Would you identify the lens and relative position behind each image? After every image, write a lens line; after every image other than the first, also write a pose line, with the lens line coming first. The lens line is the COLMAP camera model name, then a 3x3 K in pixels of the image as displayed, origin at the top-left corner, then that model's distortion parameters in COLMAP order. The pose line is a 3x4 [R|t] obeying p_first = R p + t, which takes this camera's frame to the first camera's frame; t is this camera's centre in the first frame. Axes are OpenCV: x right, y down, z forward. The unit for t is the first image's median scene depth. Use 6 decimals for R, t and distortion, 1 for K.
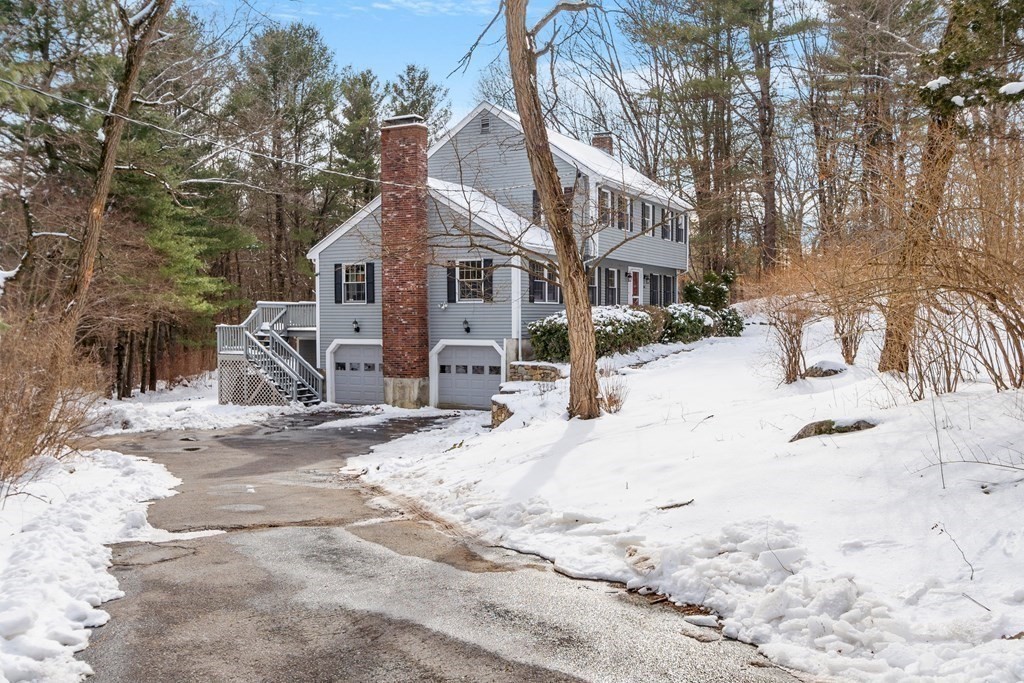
lens RADIAL K [[939.4, 0, 512.4], [0, 939.4, 363.0], [0, 0, 1]] dist [-0.004866, -0.001917]
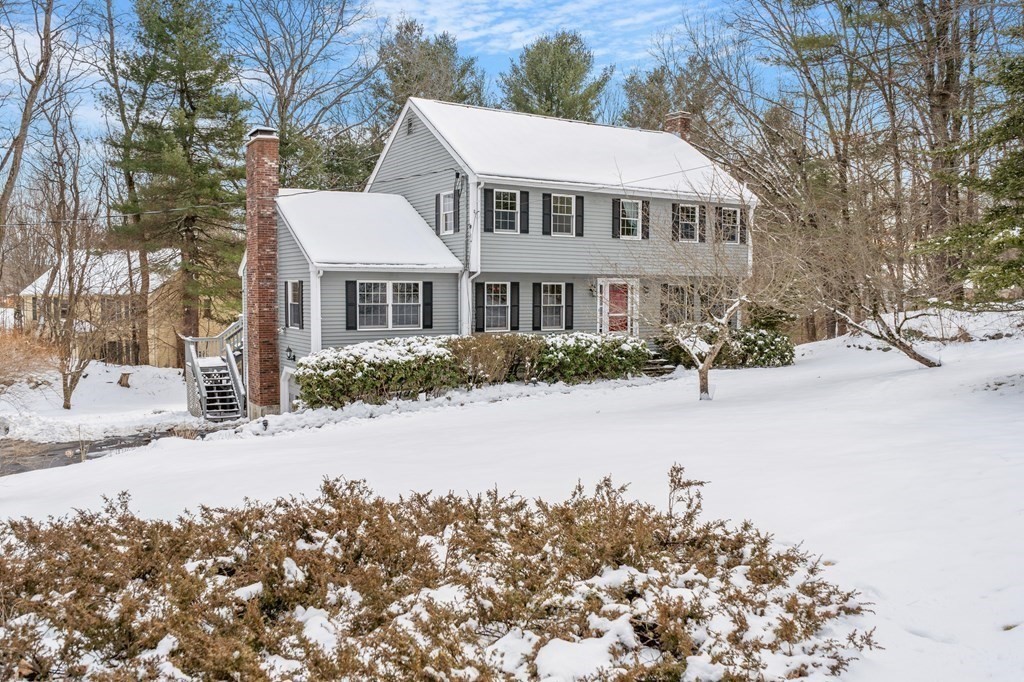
lens RADIAL K [[831.6, 0, 512.0], [0, 831.6, 341.0], [0, 0, 1]] dist [-0.094099, -0.000048]
pose [[0.851021, 0.040376, -0.523577, 0.514873], [-0.033201, 0.999182, 0.023087, -0.072604], [0.524081, -0.002264, 0.851665, 0.404984]]
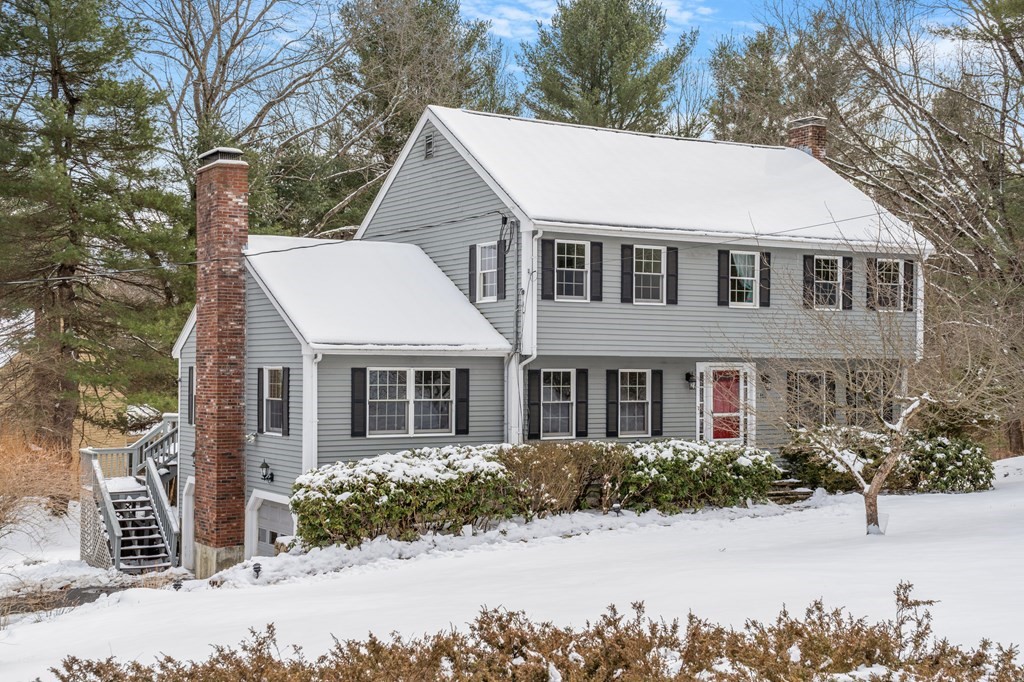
lens RADIAL K [[1318.7, 0, 512.6], [0, 1318.7, 358.5], [0, 0, 1]] dist [0.192230, 0.000605]
pose [[0.849568, 0.003540, -0.527467, 0.531630], [-0.033196, 0.998354, -0.046767, -0.074254], [0.526433, 0.057241, 0.848287, 0.297932]]
